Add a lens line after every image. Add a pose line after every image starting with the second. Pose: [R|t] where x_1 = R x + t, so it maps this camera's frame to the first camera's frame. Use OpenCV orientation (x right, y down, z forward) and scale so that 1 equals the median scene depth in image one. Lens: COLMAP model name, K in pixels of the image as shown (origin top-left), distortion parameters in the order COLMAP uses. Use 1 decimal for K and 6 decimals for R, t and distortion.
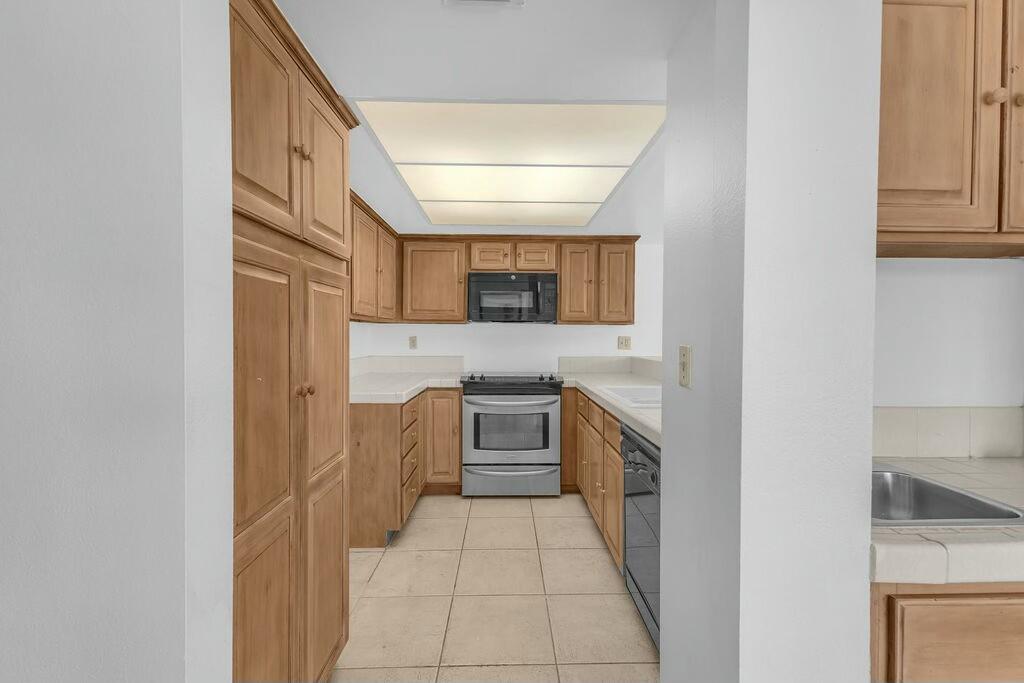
lens RADIAL K [[439.3, 0, 513.6], [0, 439.3, 340.1], [0, 0, 1]] dist [0.015168, -0.004745]
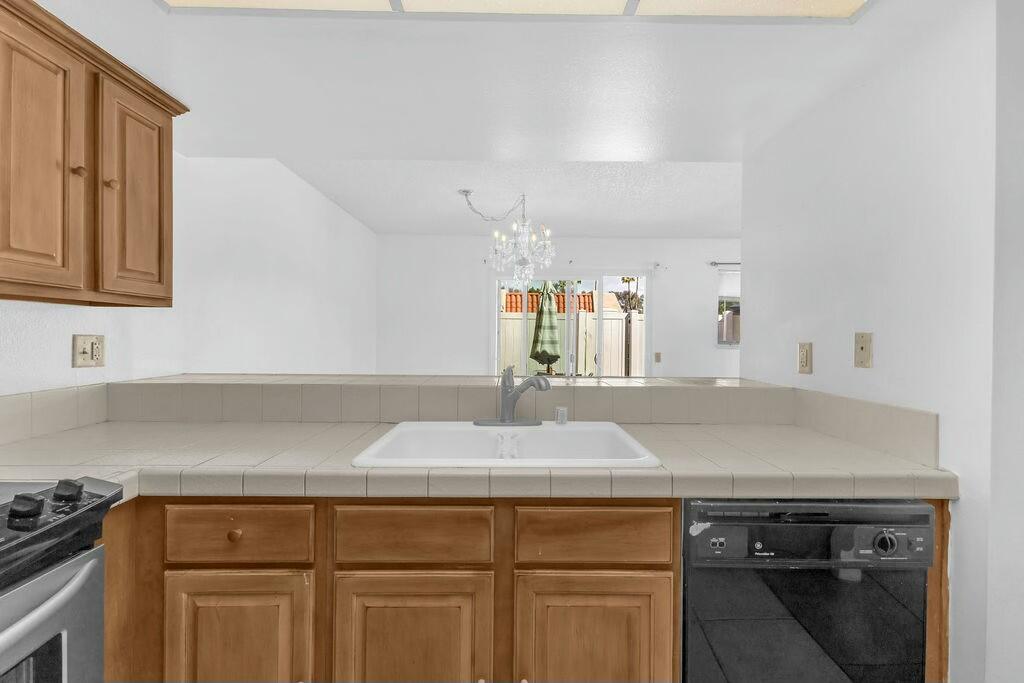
lens RADIAL K [[439.3, 0, 511.4], [0, 439.3, 341.4], [0, 0, 1]] dist [0.015168, -0.004745]
pose [[0.015762, -0.017844, 0.999717, -0.172657], [0.007177, 0.999817, 0.017733, -0.007979], [-0.999850, 0.006895, 0.015887, 0.728057]]
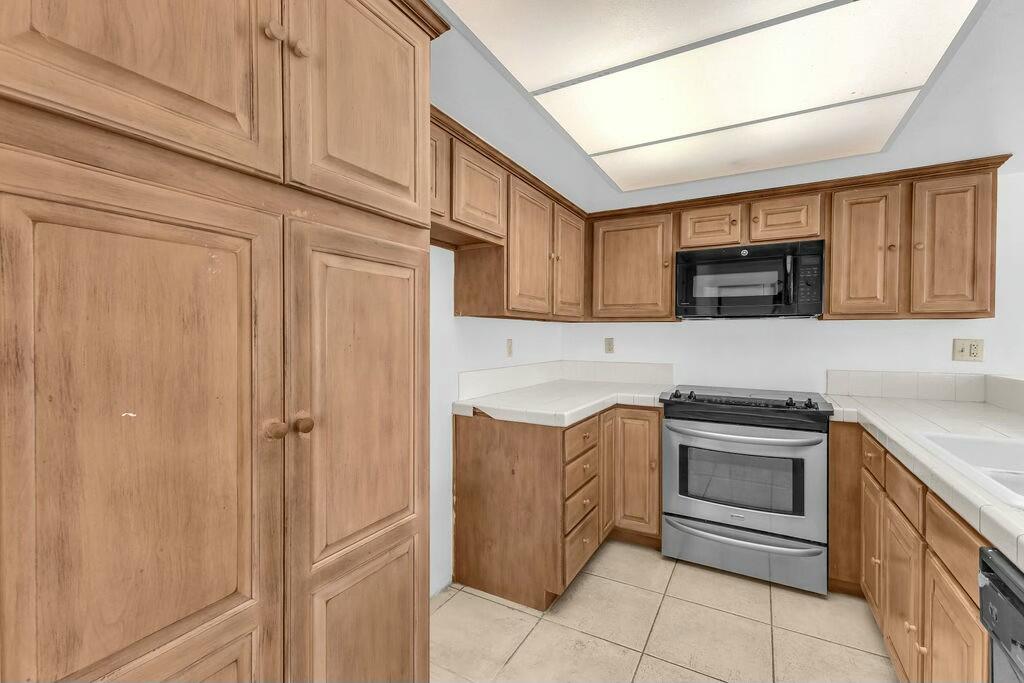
lens RADIAL K [[439.3, 0, 514.3], [0, 439.3, 338.8], [0, 0, 1]] dist [0.015168, -0.004745]
pose [[0.861194, 0.004326, -0.508258, 0.043149], [-0.006782, 0.999973, -0.002982, -0.003358], [0.508231, 0.006015, 0.861200, 0.237247]]
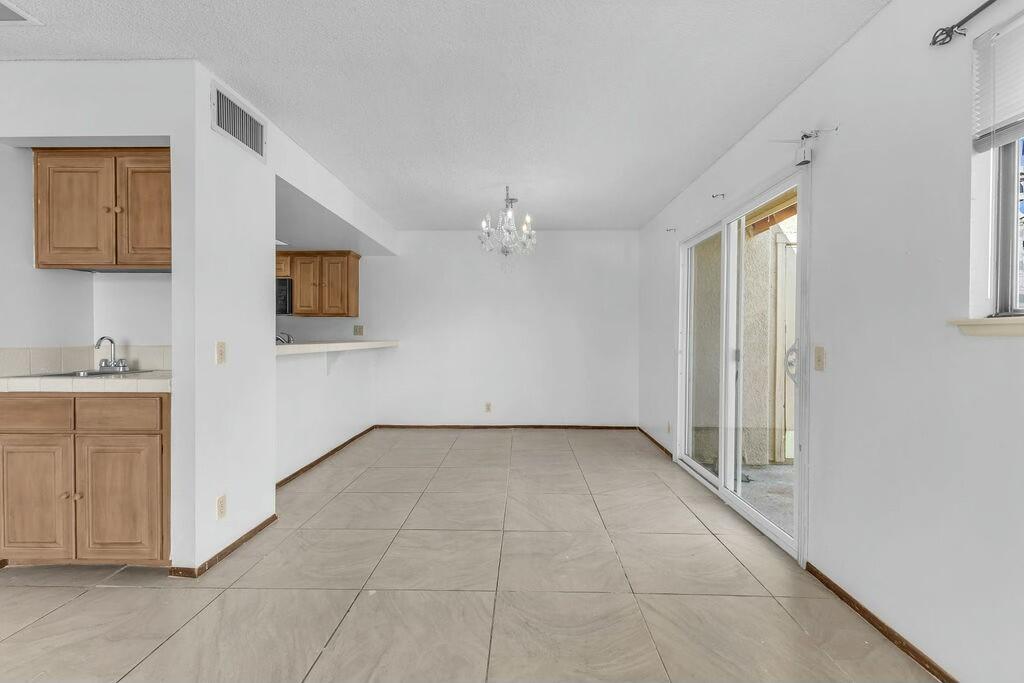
lens RADIAL K [[439.3, 0, 514.8], [0, 439.3, 339.8], [0, 0, 1]] dist [0.015168, -0.004745]
pose [[0.998959, -0.000980, -0.045611, 0.933661], [0.000730, 0.999985, -0.005511, 0.050740], [0.045616, 0.005472, 0.998944, -0.363350]]
